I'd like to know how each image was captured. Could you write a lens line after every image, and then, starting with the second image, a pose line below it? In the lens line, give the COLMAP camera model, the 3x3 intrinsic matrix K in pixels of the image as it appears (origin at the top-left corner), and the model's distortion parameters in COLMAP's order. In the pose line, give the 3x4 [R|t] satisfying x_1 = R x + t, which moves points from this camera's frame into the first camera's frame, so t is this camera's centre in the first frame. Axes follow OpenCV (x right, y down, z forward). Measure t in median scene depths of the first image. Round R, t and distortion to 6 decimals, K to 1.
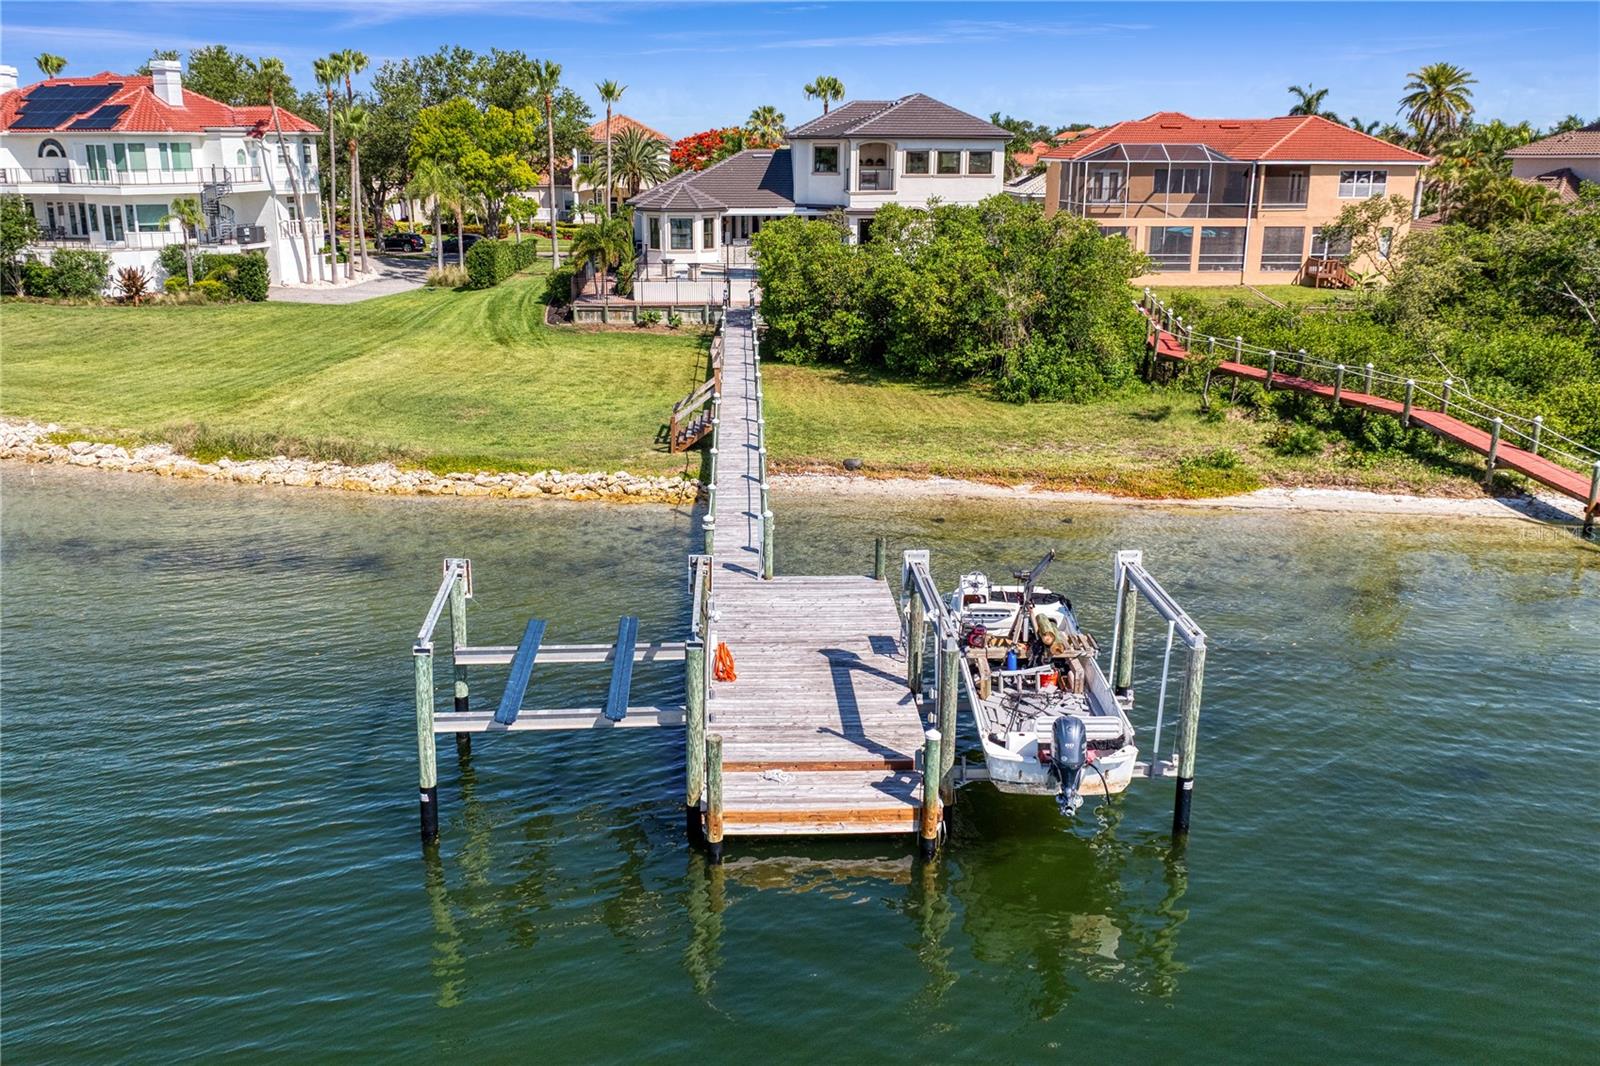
lens RADIAL K [[1331.7, 0, 758.5], [0, 1331.7, 529.2], [0, 0, 1]] dist [-0.013904, -0.021292]
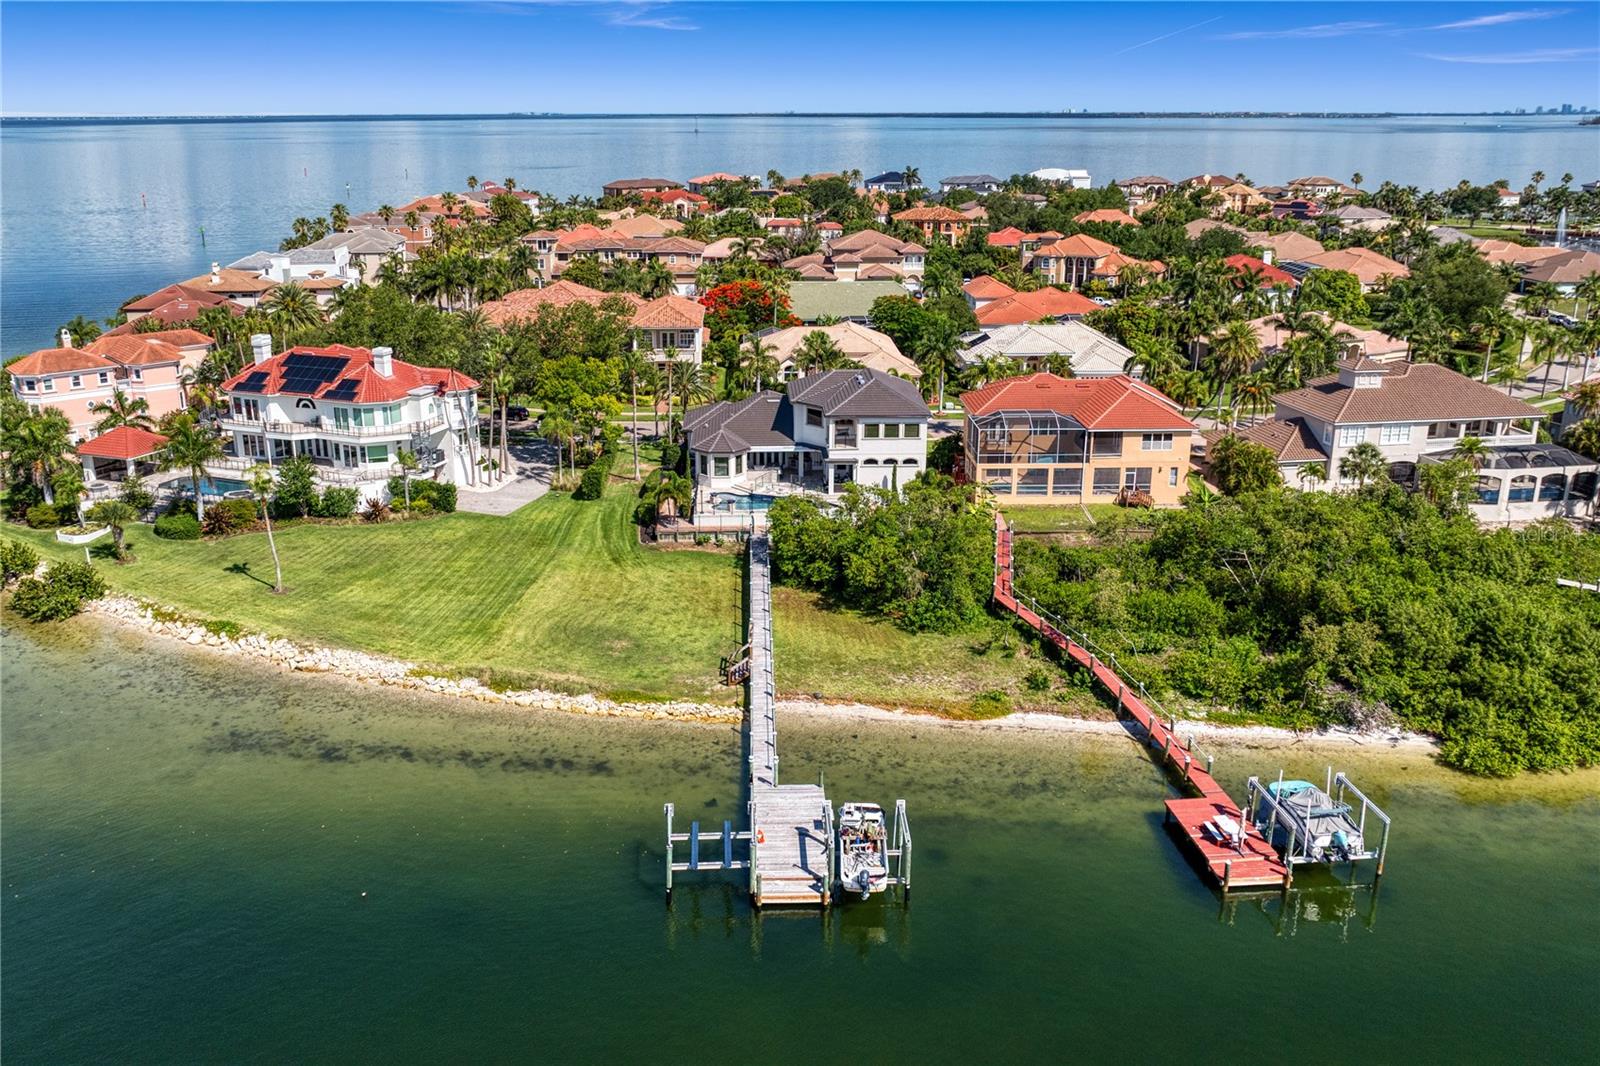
lens RADIAL K [[1331.7, 0, 758.5], [0, 1331.7, 529.2], [0, 0, 1]] dist [-0.013904, -0.021292]
pose [[0.999961, -0.001765, -0.008645, -0.001530], [0.002003, 0.999618, 0.027558, -0.225571], [0.008593, -0.027575, 0.999583, -0.648573]]
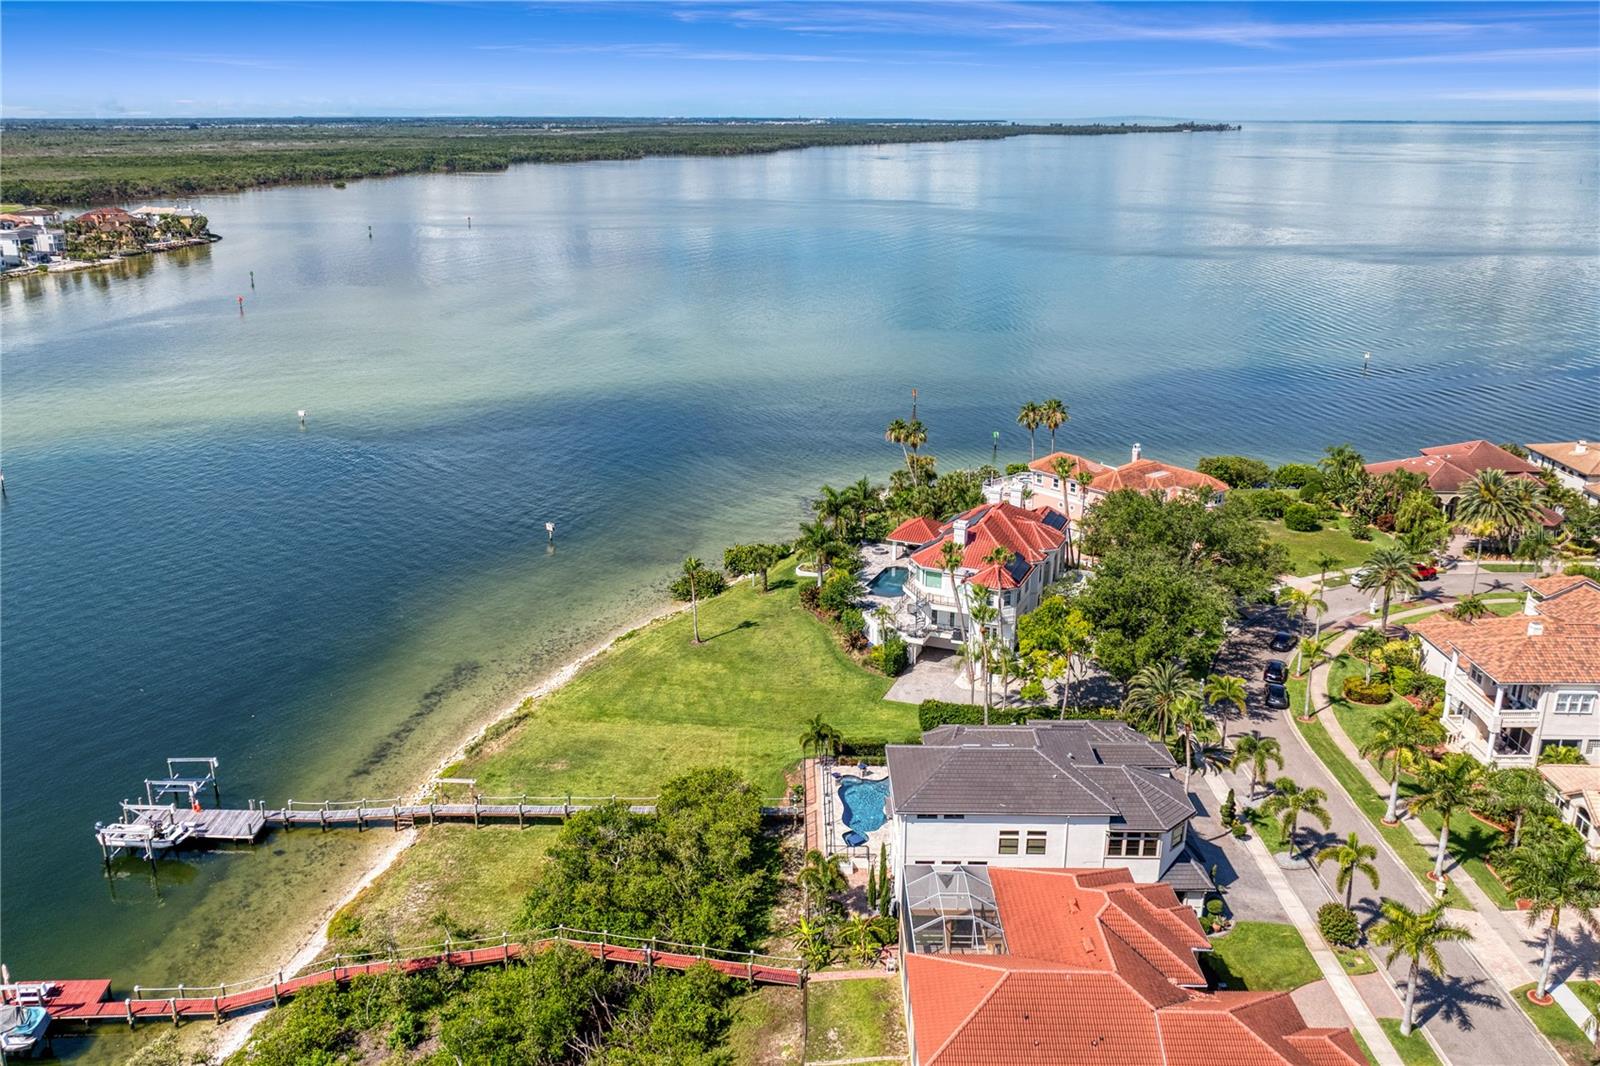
lens RADIAL K [[1331.7, 0, 758.5], [0, 1331.7, 529.2], [0, 0, 1]] dist [-0.013904, -0.021292]
pose [[-0.045752, 0.299428, -0.953021, 1.381634], [-0.276338, 0.912998, 0.300120, -0.936292], [0.959971, 0.277087, 0.040972, 0.847365]]
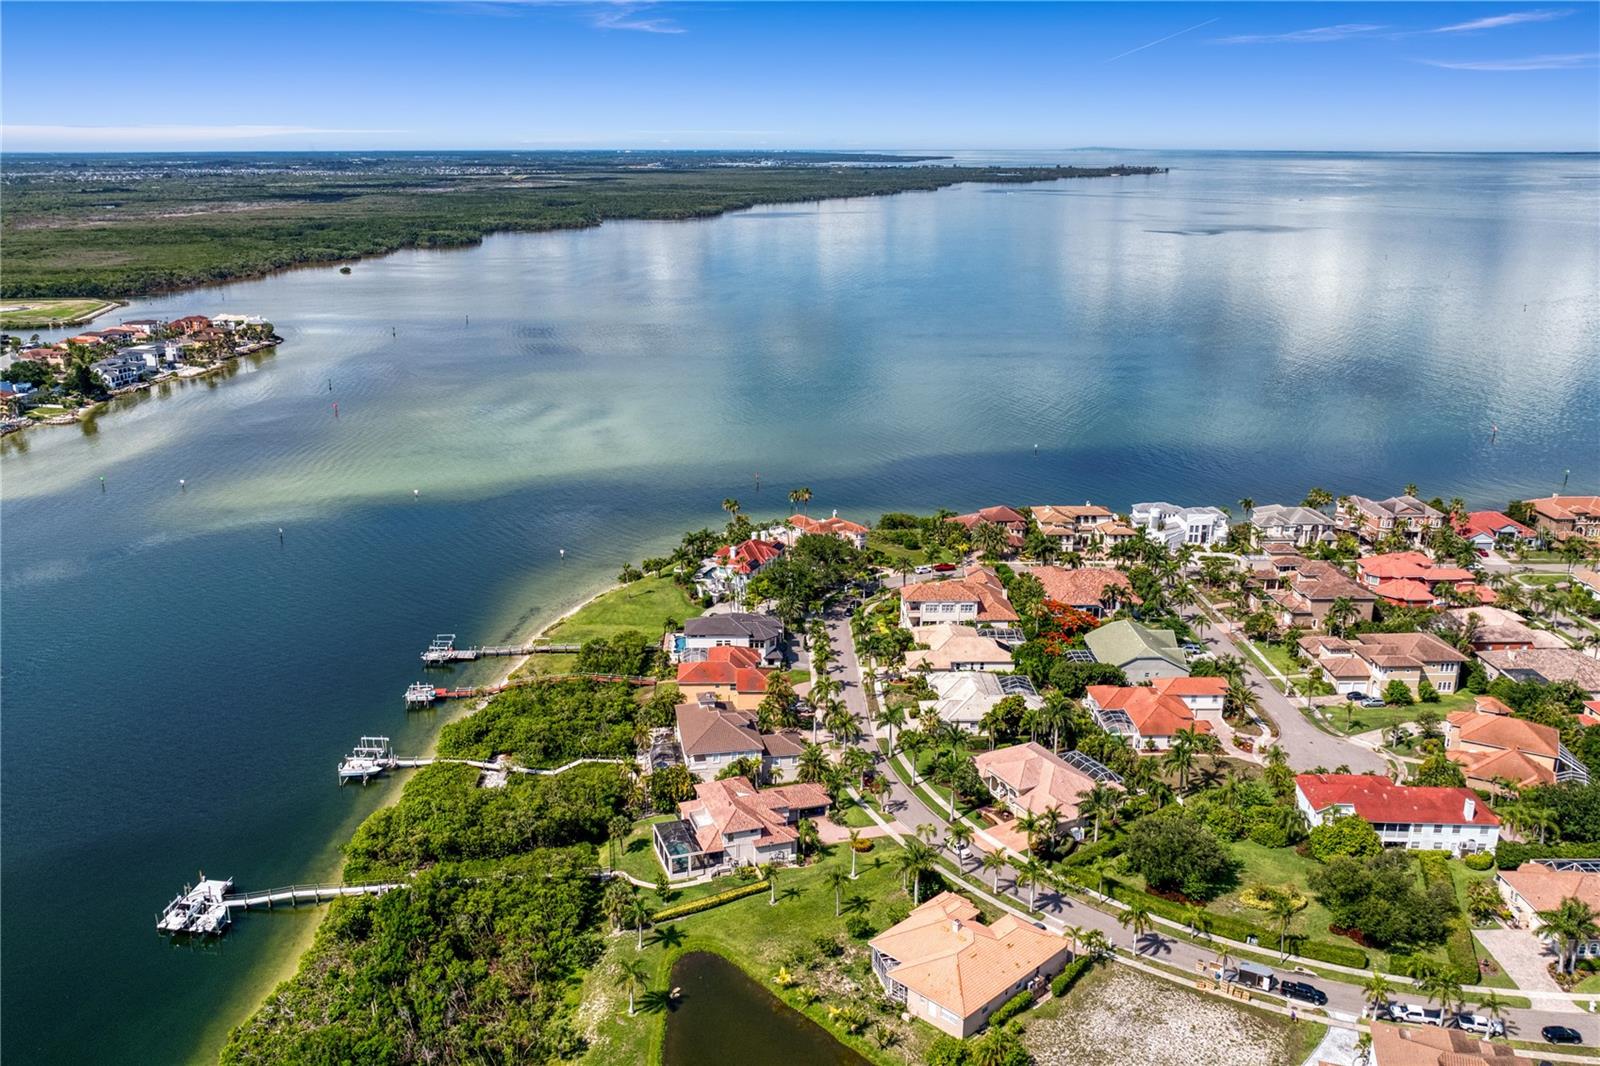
lens RADIAL K [[1331.7, 0, 758.5], [0, 1331.7, 529.2], [0, 0, 1]] dist [-0.013904, -0.021292]
pose [[-0.013852, 0.280017, -0.959895, 4.269903], [-0.274242, 0.922111, 0.272952, -1.893150], [0.961561, 0.267024, 0.064019, 0.970642]]
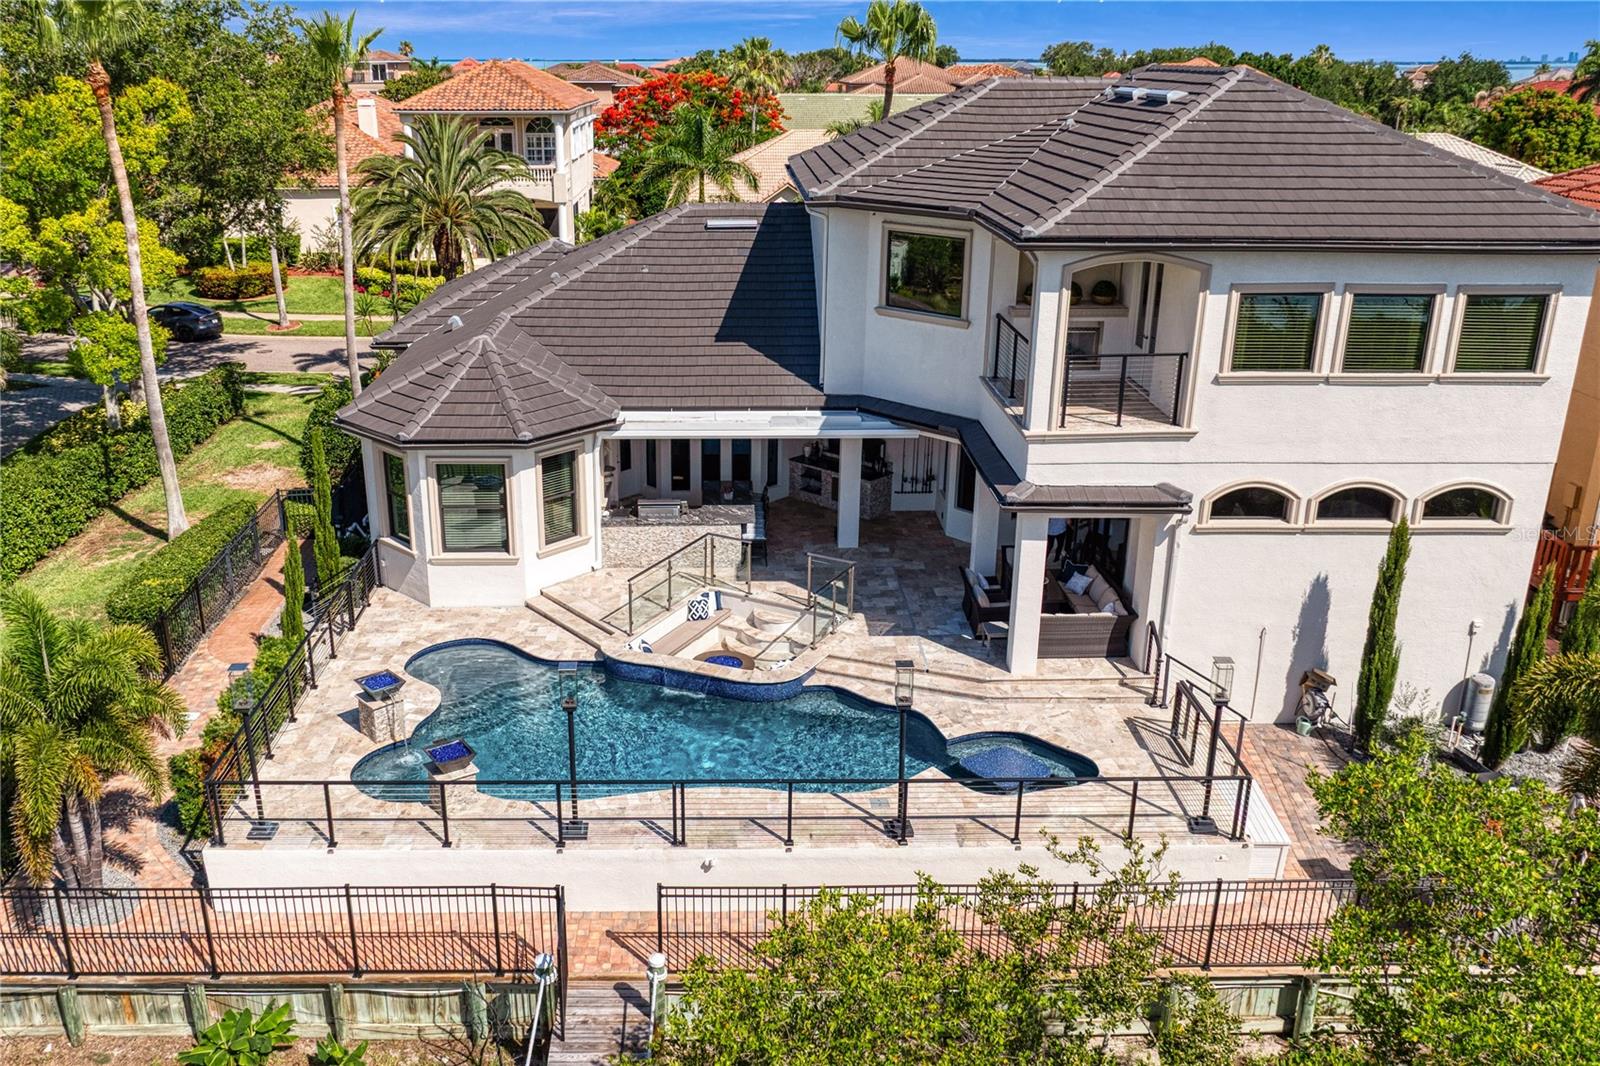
lens RADIAL K [[1328.8, 0, 735.5], [0, 1328.8, 510.6], [0, 0, 1]] dist [-0.022065, -0.007264]
pose [[0.999910, 0.004941, -0.012436, 0.011443], [-0.004301, 0.998692, 0.050953, -0.280489], [0.012672, -0.050895, 0.998624, 0.802282]]
